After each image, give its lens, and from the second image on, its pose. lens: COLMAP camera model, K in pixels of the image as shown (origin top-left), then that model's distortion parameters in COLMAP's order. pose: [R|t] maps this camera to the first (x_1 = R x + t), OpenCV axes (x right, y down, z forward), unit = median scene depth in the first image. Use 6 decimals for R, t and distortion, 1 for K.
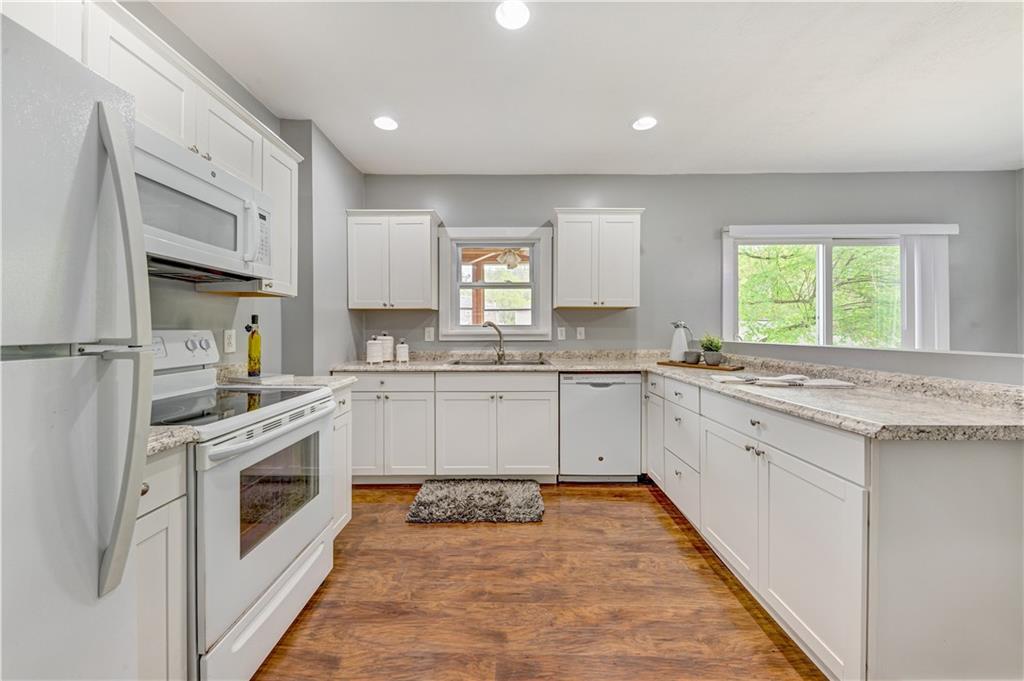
lens RADIAL K [[363.9, 0, 509.6], [0, 363.9, 328.5], [0, 0, 1]] dist [-0.000401, -0.000106]
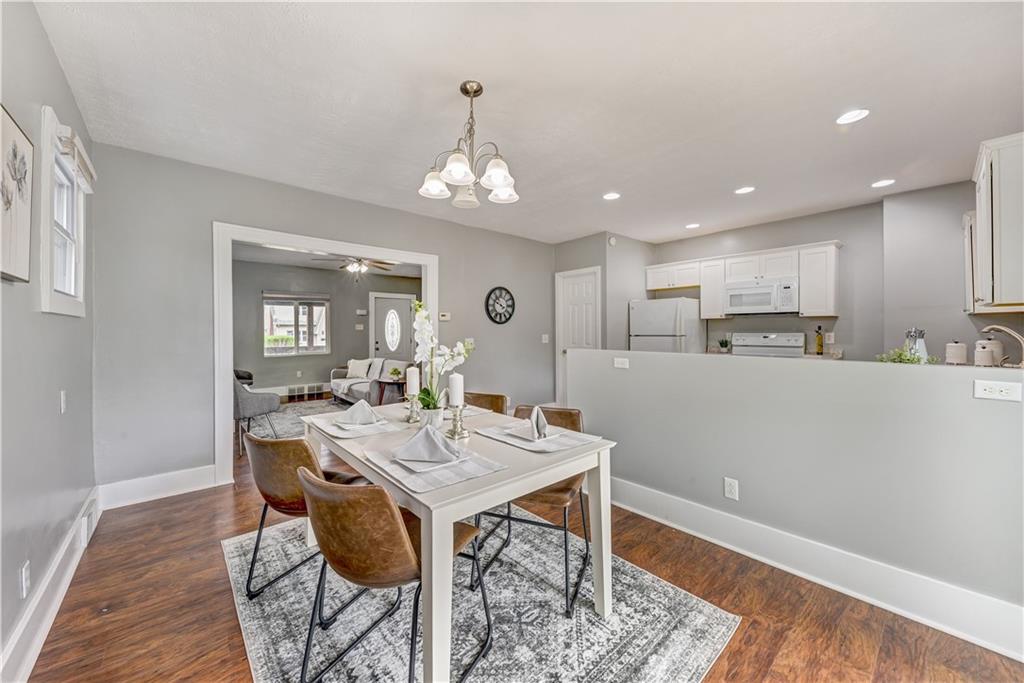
lens RADIAL K [[382.1, 0, 506.5], [0, 382.1, 334.1], [0, 0, 1]] dist [0.027994, -0.000101]
pose [[-0.758115, 0.007529, -0.652077, 1.587131], [0.007058, 0.999970, 0.003340, -0.006516], [0.652082, -0.002071, -0.758145, 1.107637]]
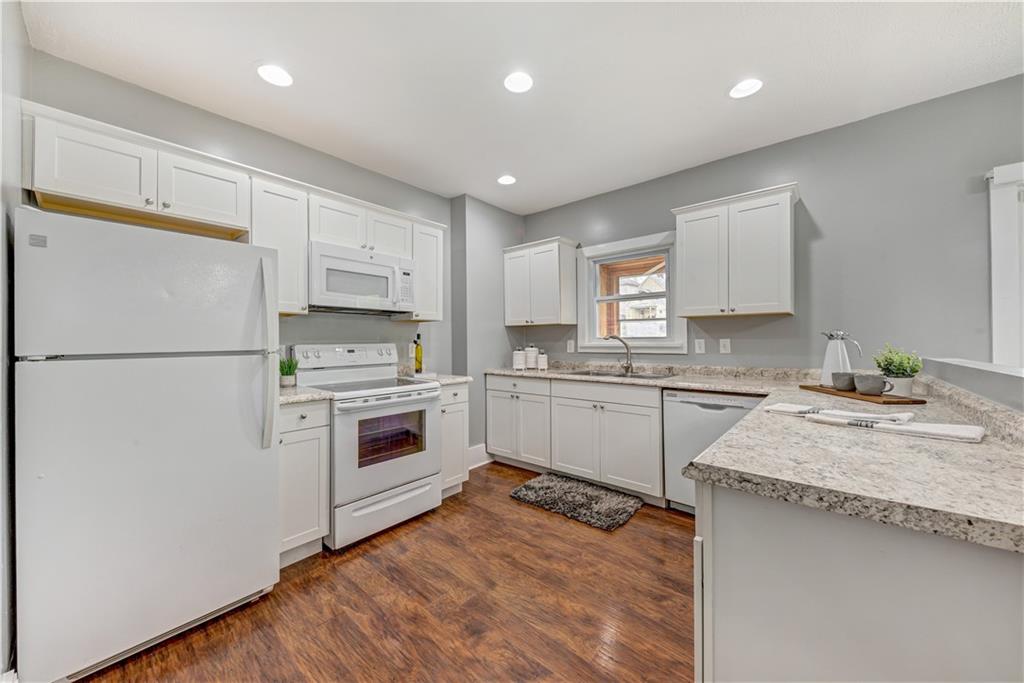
lens RADIAL K [[369.6, 0, 515.1], [0, 369.6, 339.0], [0, 0, 1]] dist [0.000467, 0.000050]
pose [[0.760078, -0.006928, -0.649795, 0.476105], [0.006480, 0.999974, -0.003082, -0.005211], [0.649800, -0.001868, 0.760103, 0.037122]]
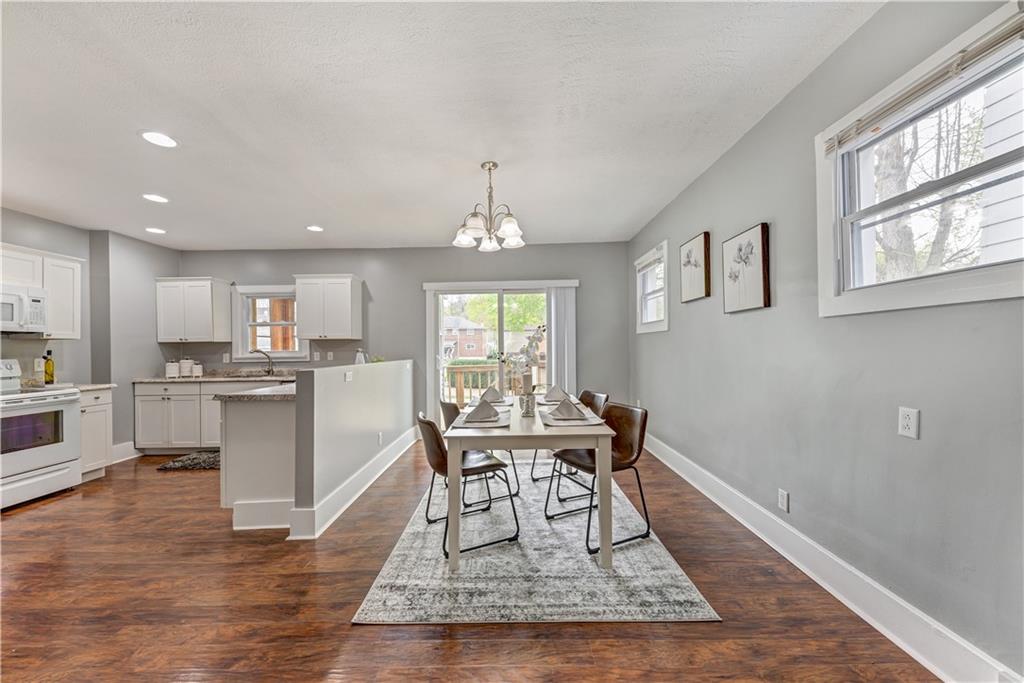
lens RADIAL K [[359.7, 0, 515.6], [0, 359.7, 346.3], [0, 0, 1]] dist [0.012797, -0.006659]
pose [[0.999920, -0.012525, 0.001616, 1.181553], [0.012528, 0.999920, -0.001730, -0.017786], [-0.001594, 0.001750, 0.999997, -0.587562]]
